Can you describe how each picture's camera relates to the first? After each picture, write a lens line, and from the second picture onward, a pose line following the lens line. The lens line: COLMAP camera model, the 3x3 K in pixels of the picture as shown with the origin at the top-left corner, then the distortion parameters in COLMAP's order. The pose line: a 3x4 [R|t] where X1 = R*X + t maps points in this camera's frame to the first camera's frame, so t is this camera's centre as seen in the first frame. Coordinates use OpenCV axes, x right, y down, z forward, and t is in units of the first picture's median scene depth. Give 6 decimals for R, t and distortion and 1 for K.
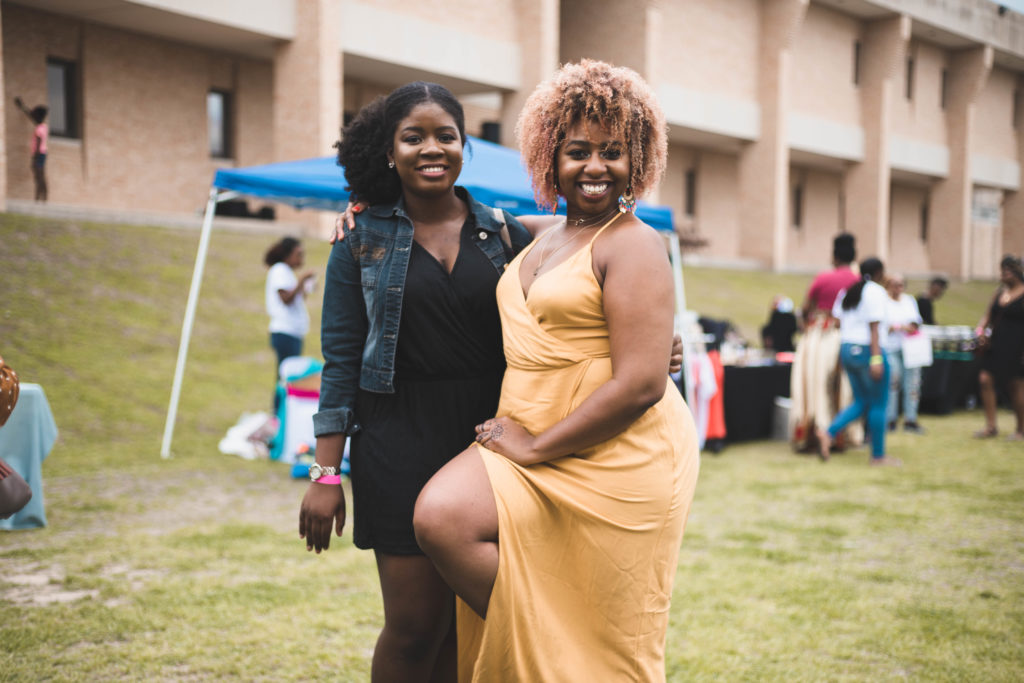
lens RADIAL K [[1497.5, 0, 514.7], [0, 1497.5, 336.3], [0, 0, 1]] dist [0.283017, 0.000000]
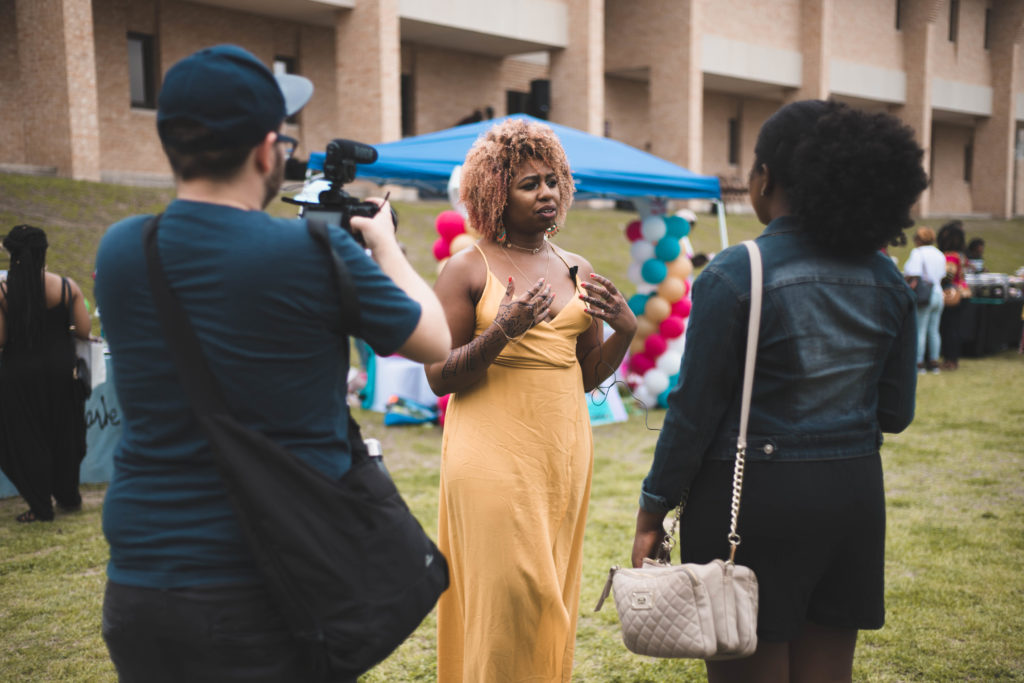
lens RADIAL K [[1497.5, 0, 507.1], [0, 1497.5, 344.7], [0, 0, 1]] dist [0.283017, 0.000000]
pose [[0.999311, -0.015374, -0.033776, -0.023594], [0.016842, 0.998906, 0.043631, -0.021917], [0.033069, -0.044170, 0.998477, -0.184009]]
